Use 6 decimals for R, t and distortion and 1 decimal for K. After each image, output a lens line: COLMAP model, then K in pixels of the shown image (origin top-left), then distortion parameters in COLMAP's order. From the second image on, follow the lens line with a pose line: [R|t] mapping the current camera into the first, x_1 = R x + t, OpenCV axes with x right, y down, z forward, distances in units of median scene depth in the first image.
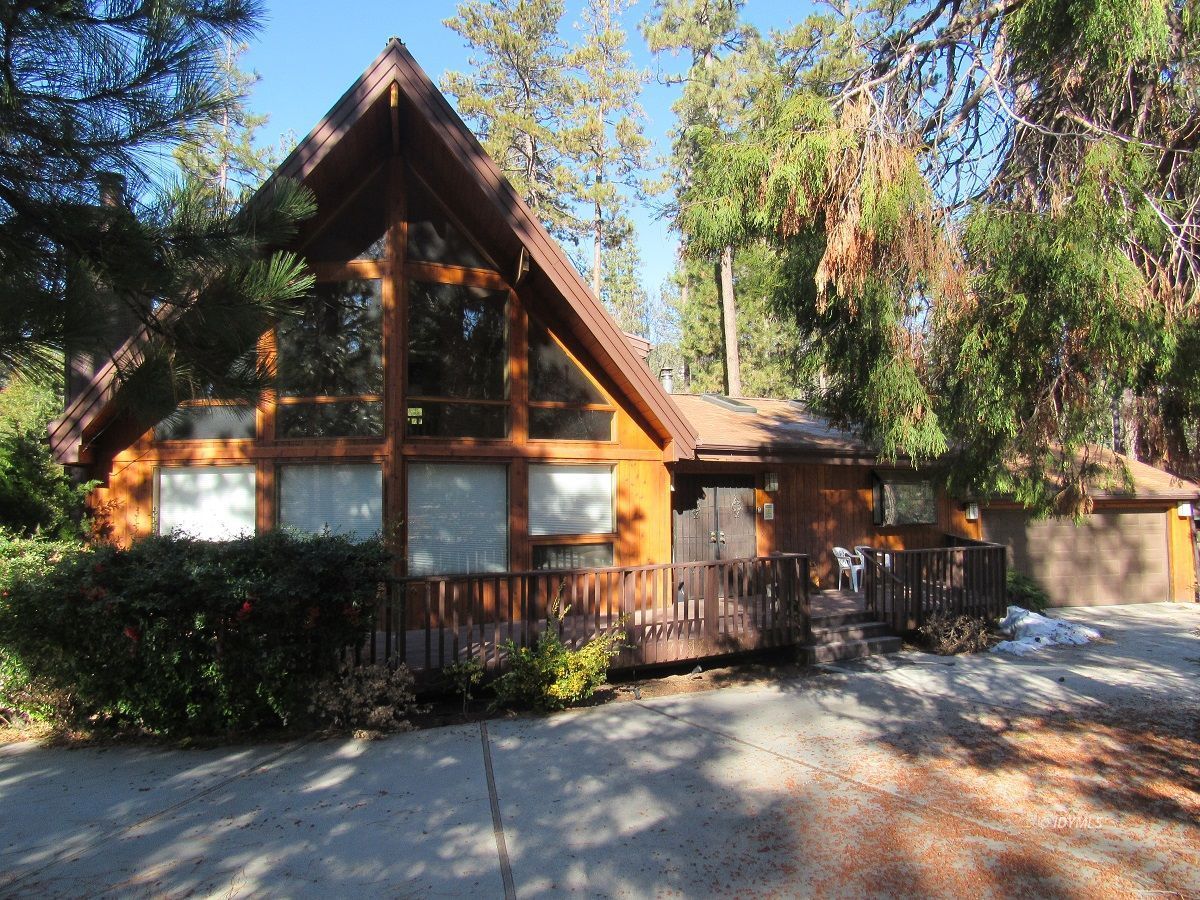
lens RADIAL K [[894.9, 0, 594.8], [0, 894.9, 444.9], [0, 0, 1]] dist [0.000367, 0.002501]
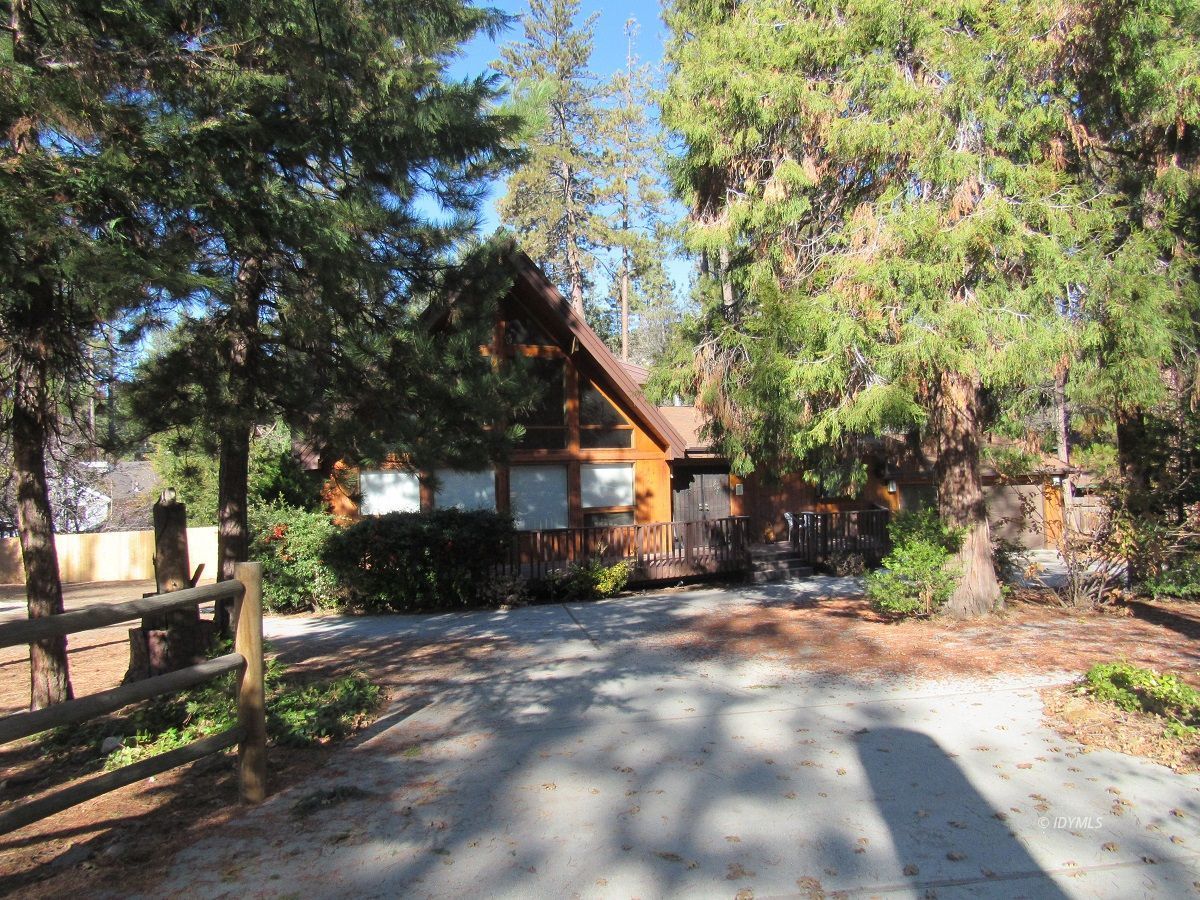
lens RADIAL K [[894.9, 0, 602.1], [0, 894.9, 453.5], [0, 0, 1]] dist [0.000367, 0.002501]
pose [[0.999287, -0.017149, -0.033626, 0.021516], [0.018496, 0.999022, 0.040170, -0.062997], [0.032904, -0.040763, 0.998627, -0.630117]]
